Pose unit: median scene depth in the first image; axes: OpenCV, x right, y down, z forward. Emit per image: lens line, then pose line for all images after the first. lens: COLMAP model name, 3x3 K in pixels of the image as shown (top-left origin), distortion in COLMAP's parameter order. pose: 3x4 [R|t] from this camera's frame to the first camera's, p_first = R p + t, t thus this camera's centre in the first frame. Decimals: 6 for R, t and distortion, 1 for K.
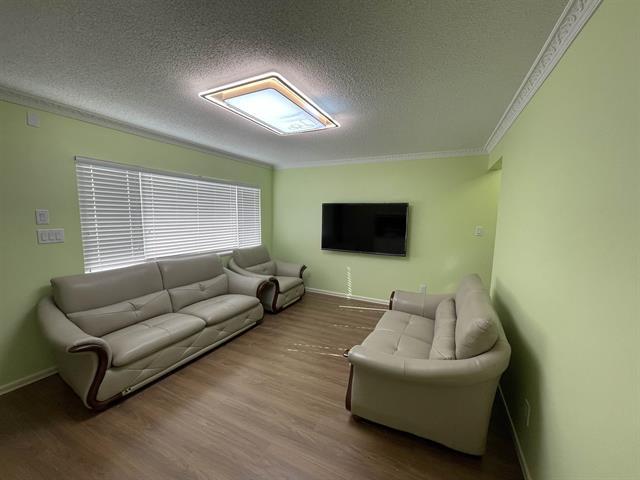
lens RADIAL K [[256.9, 0, 320.0], [0, 256.9, 237.0], [0, 0, 1]] dist [0.001911, -0.000530]
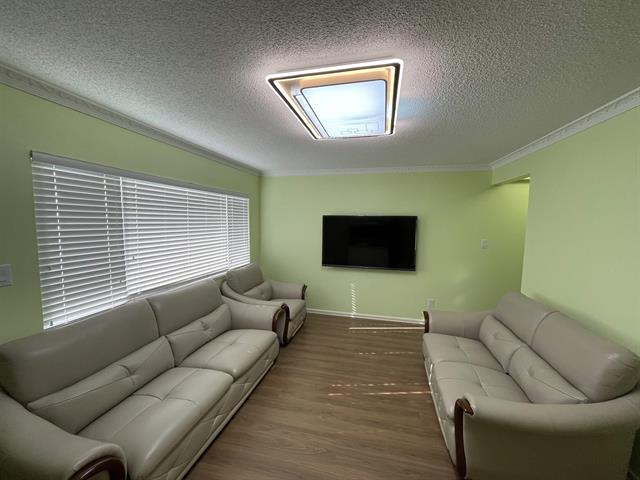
lens RADIAL K [[256.9, 0, 320.8], [0, 256.9, 237.7], [0, 0, 1]] dist [0.001911, -0.000530]
pose [[0.974607, -0.017835, 0.223212, -0.315262], [0.022768, 0.999550, -0.019546, -0.052894], [-0.222762, 0.024132, 0.974574, 0.170451]]
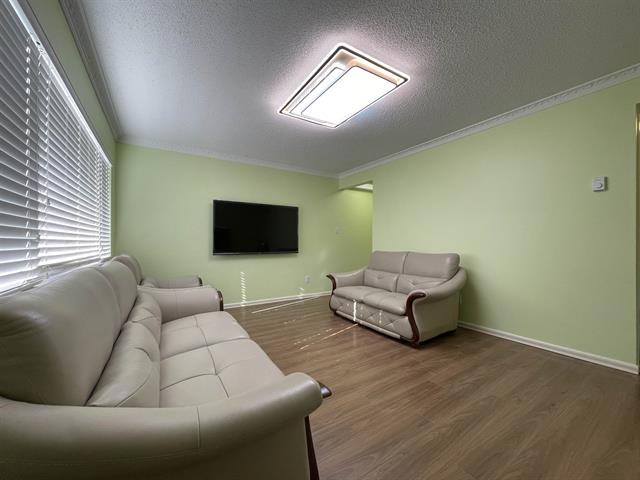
lens RADIAL K [[256.9, 0, 315.1], [0, 256.9, 238.5], [0, 0, 1]] dist [0.001911, -0.000530]
pose [[0.524478, 0.000264, 0.851424, -0.823072], [0.081177, 0.995429, -0.050314, 0.101439], [-0.847545, 0.095505, 0.522060, 0.435940]]
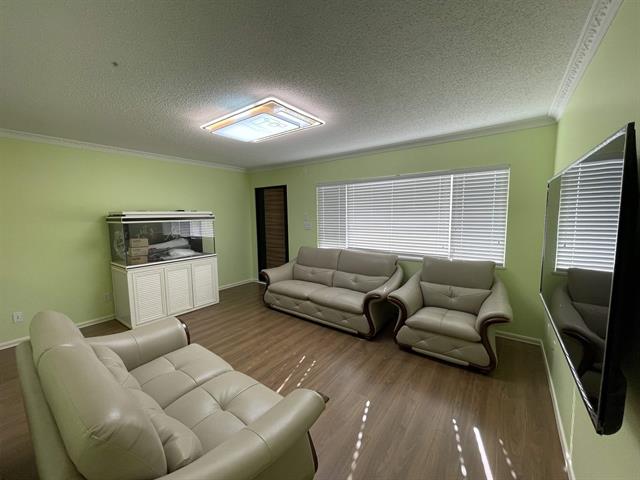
lens RADIAL K [[256.9, 0, 319.3], [0, 256.9, 236.7], [0, 0, 1]] dist [0.001911, -0.000530]
pose [[-0.178410, 0.070385, -0.981436, 0.724015], [-0.080208, 0.993078, 0.085801, -0.077920], [0.980682, 0.094027, -0.171529, 1.121634]]
